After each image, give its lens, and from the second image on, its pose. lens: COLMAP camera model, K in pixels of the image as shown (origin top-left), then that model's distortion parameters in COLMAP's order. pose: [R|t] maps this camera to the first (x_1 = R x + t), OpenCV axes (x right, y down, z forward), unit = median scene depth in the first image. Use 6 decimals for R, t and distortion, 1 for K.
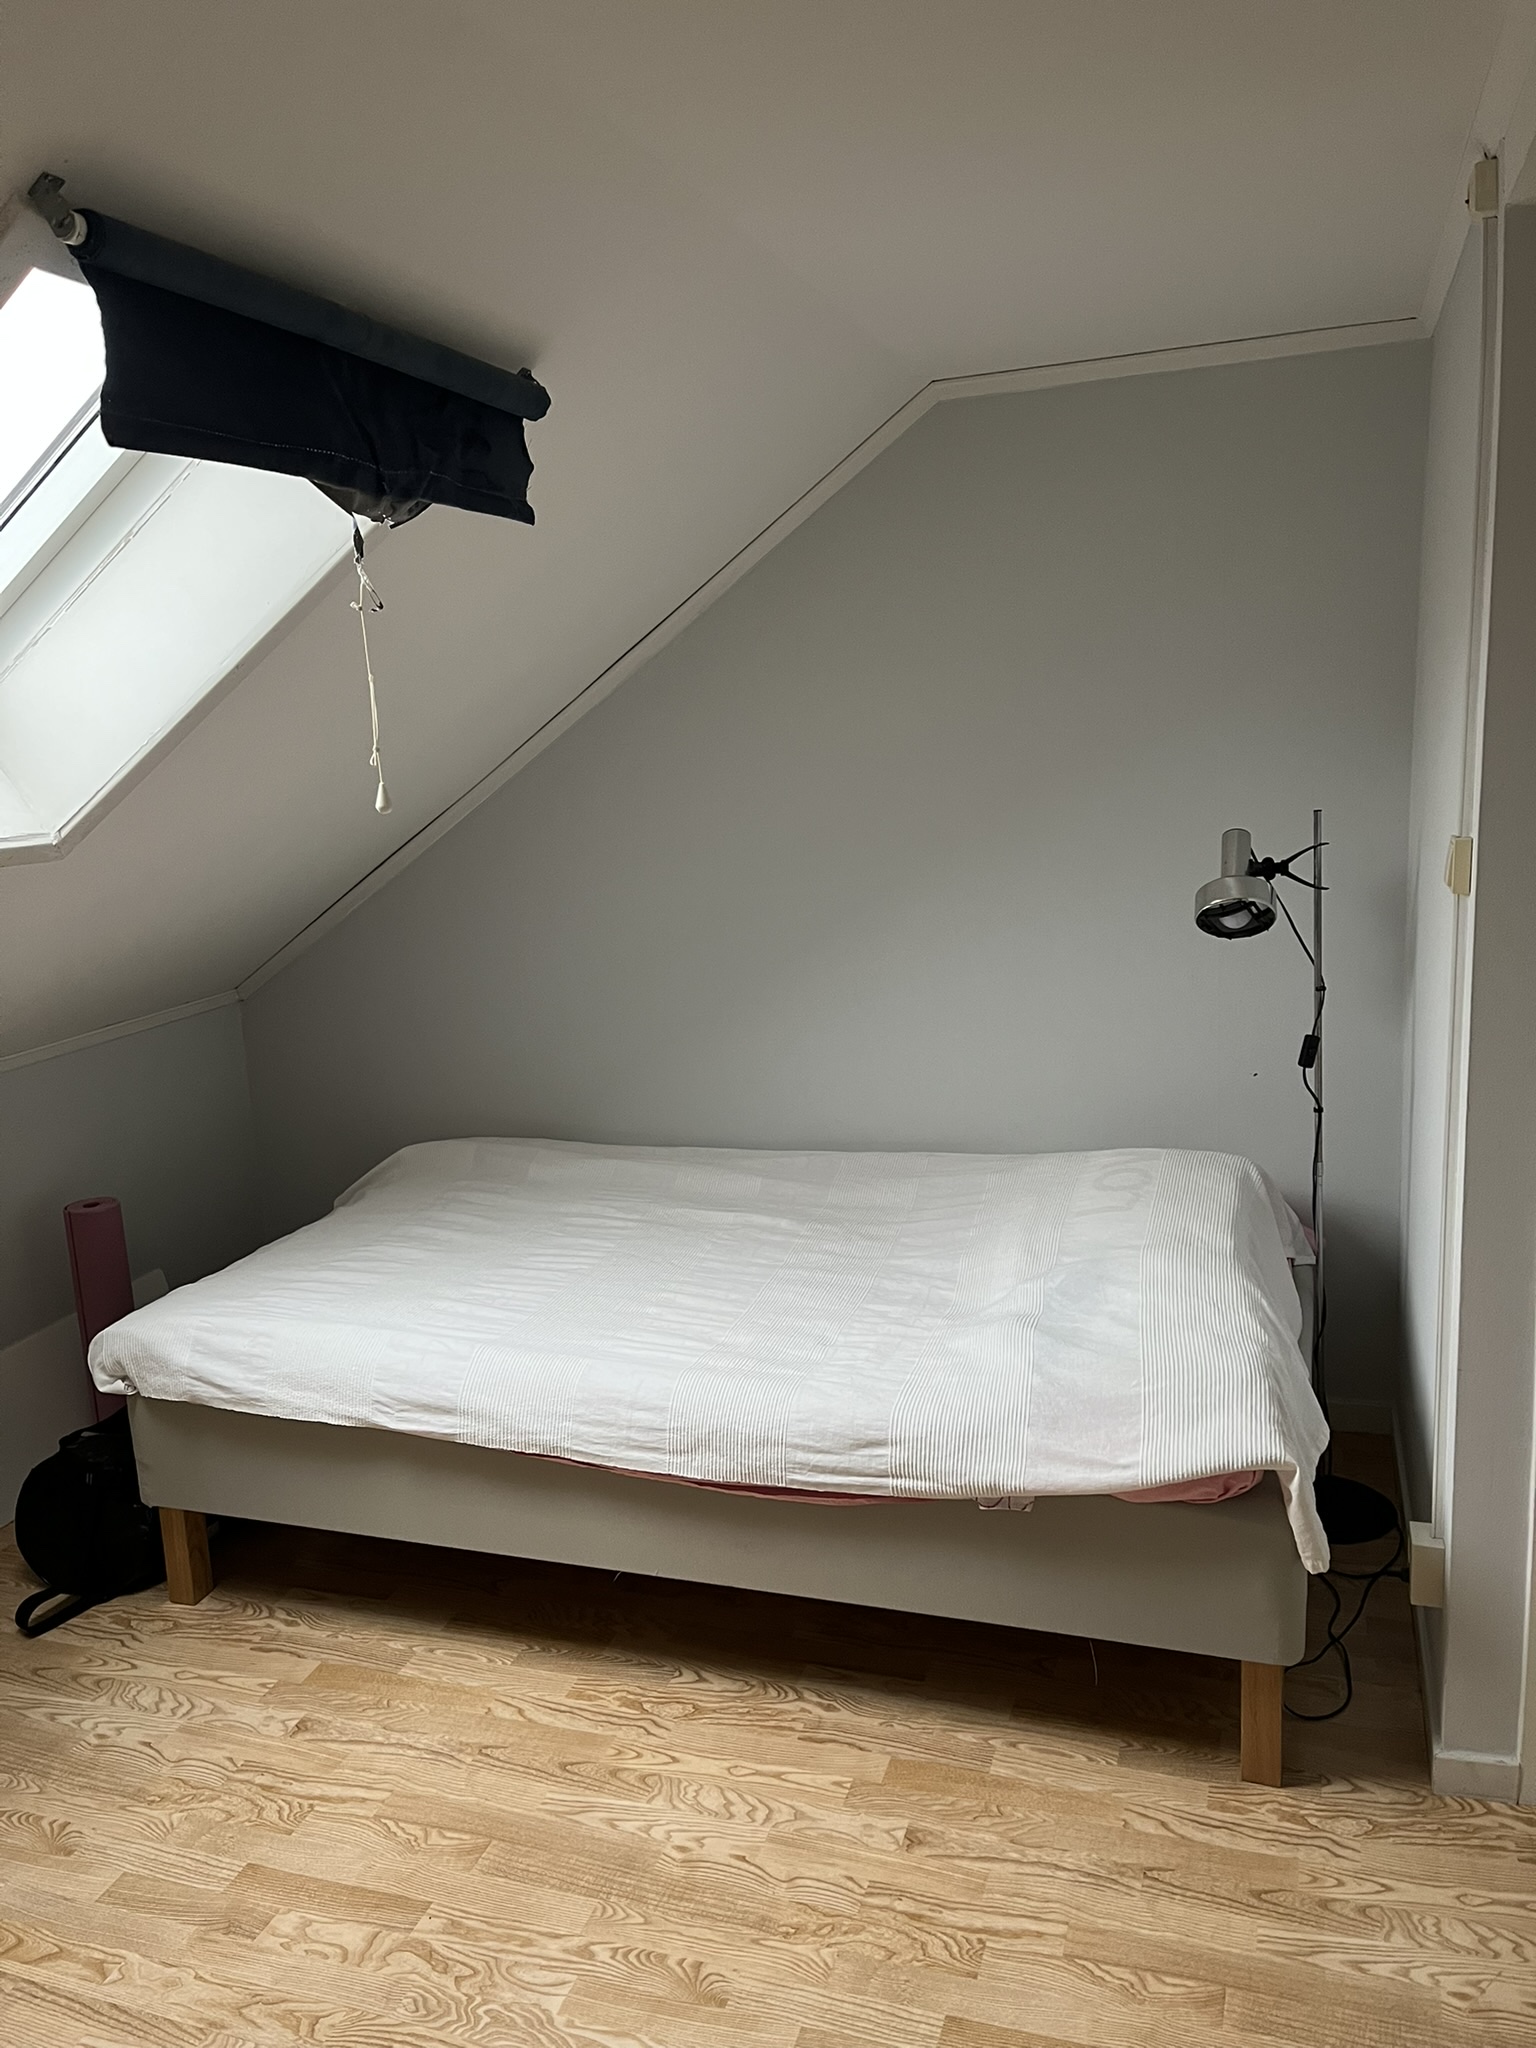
lens RADIAL K [[1535.1, 0, 758.8], [0, 1535.1, 1009.6], [0, 0, 1]] dist [0.070999, -0.090616]
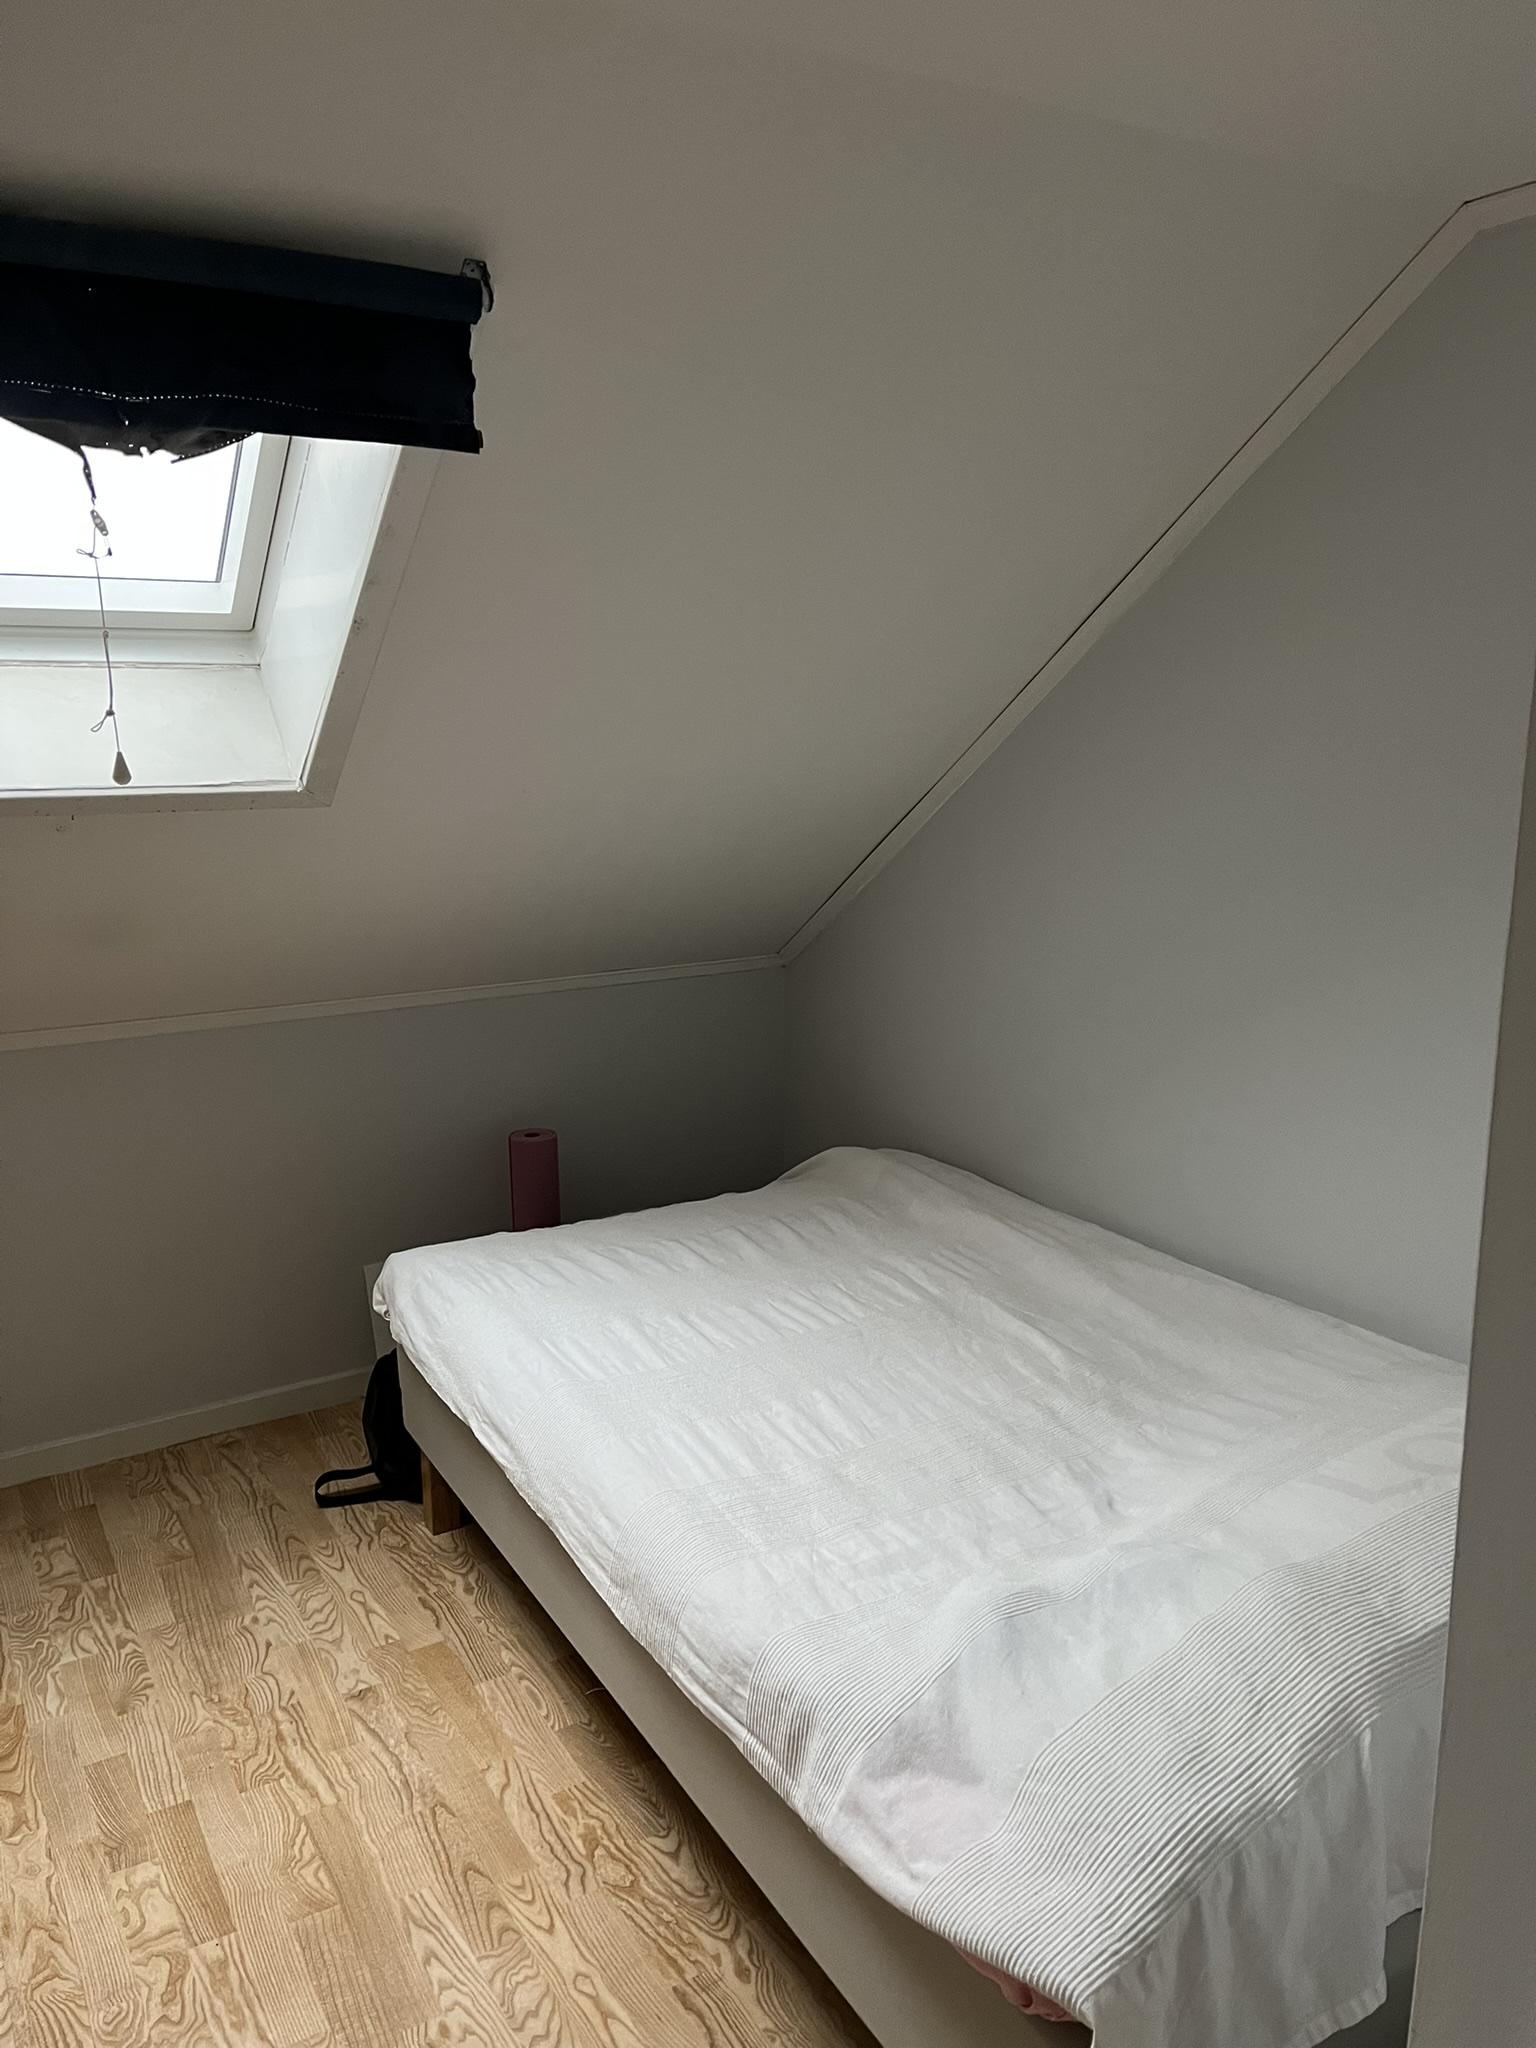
lens RADIAL K [[1535.1, 0, 755.5], [0, 1535.1, 1018.7], [0, 0, 1]] dist [0.070999, -0.090616]
pose [[0.763205, 0.170360, -0.623294, 0.420019], [-0.150778, 0.984942, 0.084584, -0.082467], [0.628318, 0.029424, 0.777400, 0.351269]]
